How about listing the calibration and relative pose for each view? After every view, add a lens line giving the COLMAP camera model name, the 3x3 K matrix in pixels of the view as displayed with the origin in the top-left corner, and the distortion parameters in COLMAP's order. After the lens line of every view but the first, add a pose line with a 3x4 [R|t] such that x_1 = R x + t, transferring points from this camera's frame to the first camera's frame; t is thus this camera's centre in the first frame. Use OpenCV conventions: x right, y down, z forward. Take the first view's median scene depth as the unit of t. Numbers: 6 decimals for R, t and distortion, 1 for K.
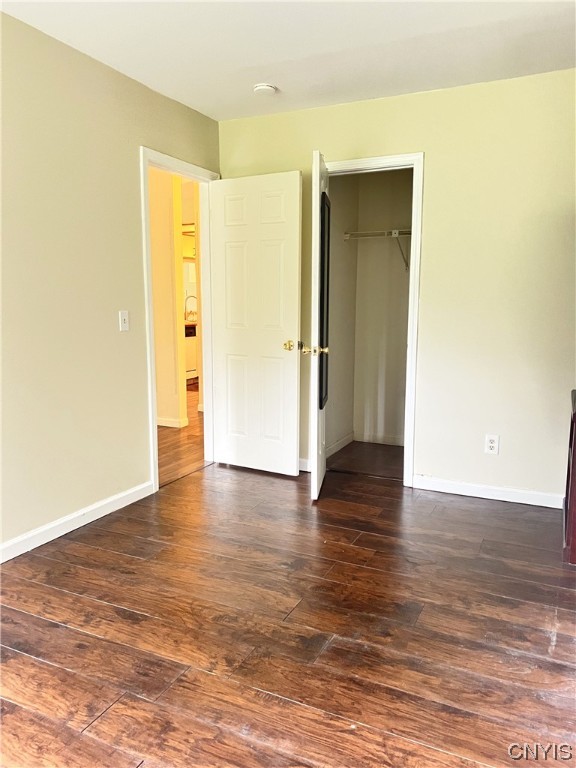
lens RADIAL K [[576.6, 0, 290.4], [0, 576.6, 385.7], [0, 0, 1]] dist [0.070327, -0.083880]
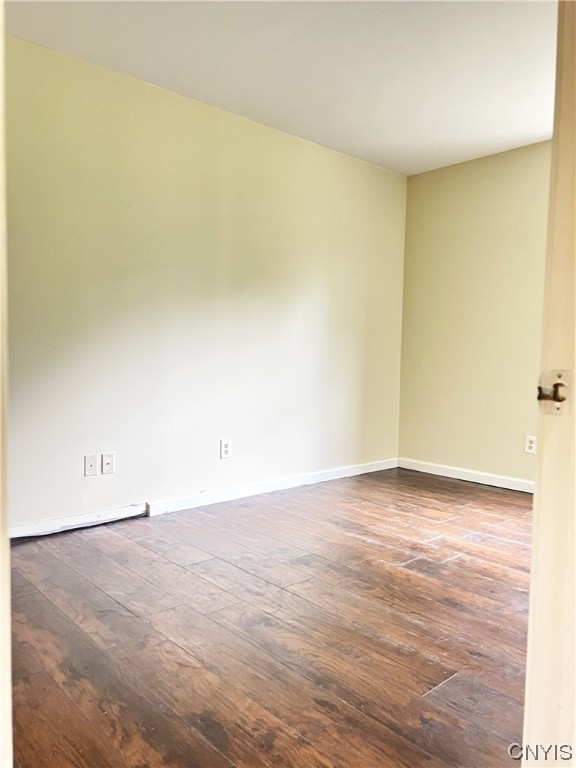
lens RADIAL K [[576.6, 0, 290.4], [0, 576.6, 385.7], [0, 0, 1]] dist [0.070327, -0.083880]
pose [[-0.929077, -0.046546, 0.366945, -0.400619], [0.030335, 0.979120, 0.201006, -0.207296], [-0.368639, 0.197882, -0.908266, 2.153339]]
